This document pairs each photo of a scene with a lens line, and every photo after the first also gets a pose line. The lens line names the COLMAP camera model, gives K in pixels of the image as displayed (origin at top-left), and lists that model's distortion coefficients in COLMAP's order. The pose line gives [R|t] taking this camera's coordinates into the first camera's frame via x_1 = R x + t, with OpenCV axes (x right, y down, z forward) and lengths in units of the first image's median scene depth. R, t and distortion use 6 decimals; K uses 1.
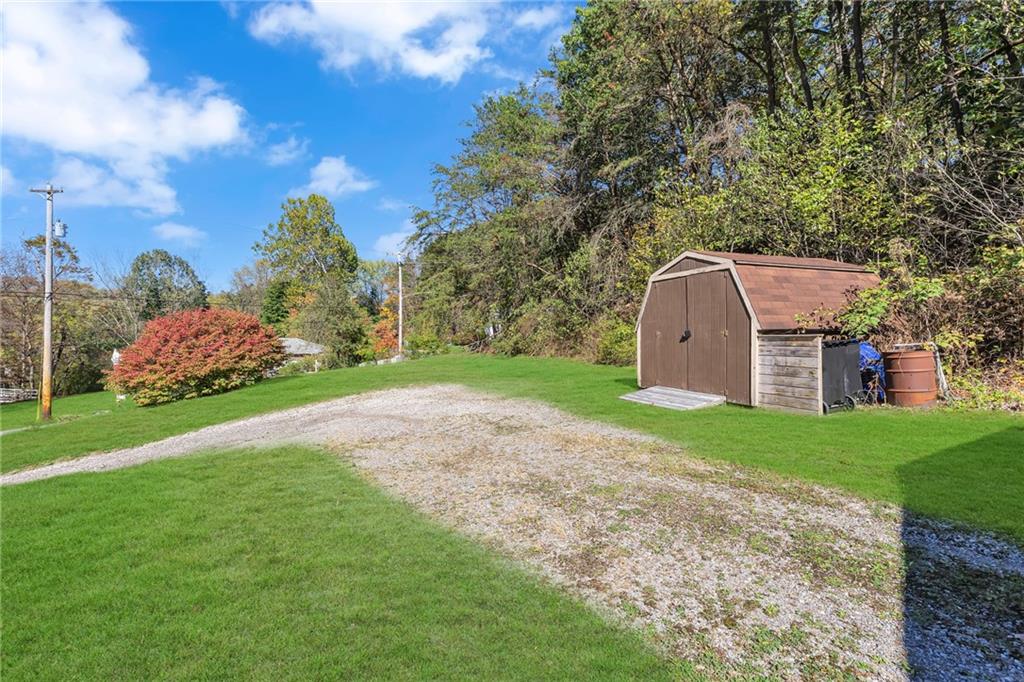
lens RADIAL K [[468.1, 0, 518.6], [0, 468.1, 330.6], [0, 0, 1]] dist [0.000288, 0.000293]
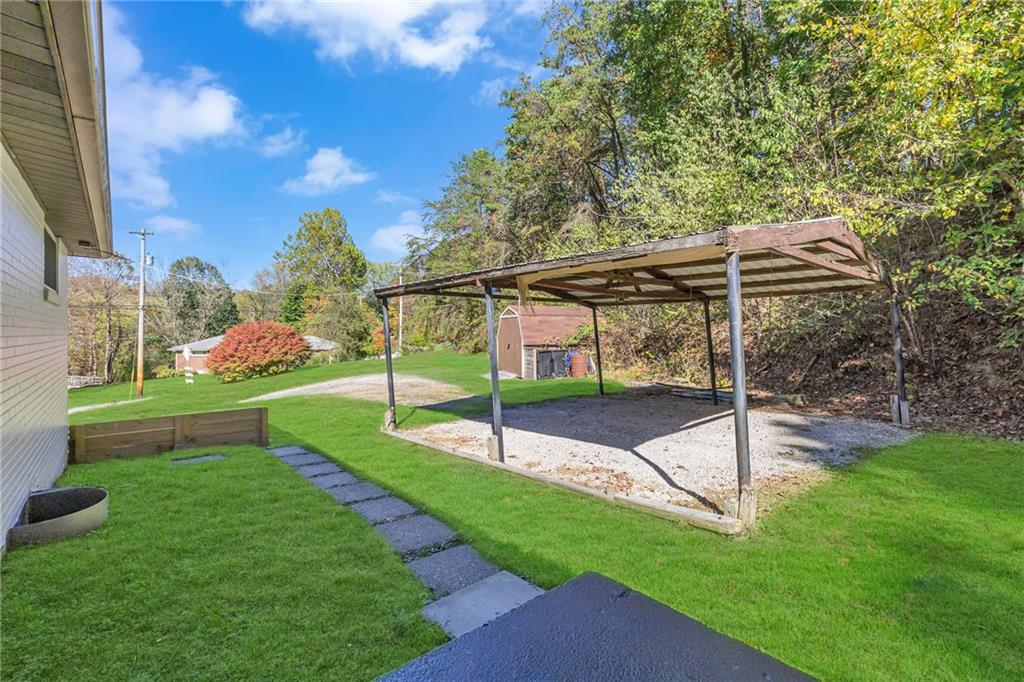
lens RADIAL K [[450.4, 0, 514.8], [0, 450.4, 329.3], [0, 0, 1]] dist [0.000086, -0.000024]
pose [[0.999846, 0.008363, -0.015453, 0.078566], [-0.008318, 0.999961, 0.002962, -0.013306], [0.015477, -0.002833, 0.999876, -0.192763]]
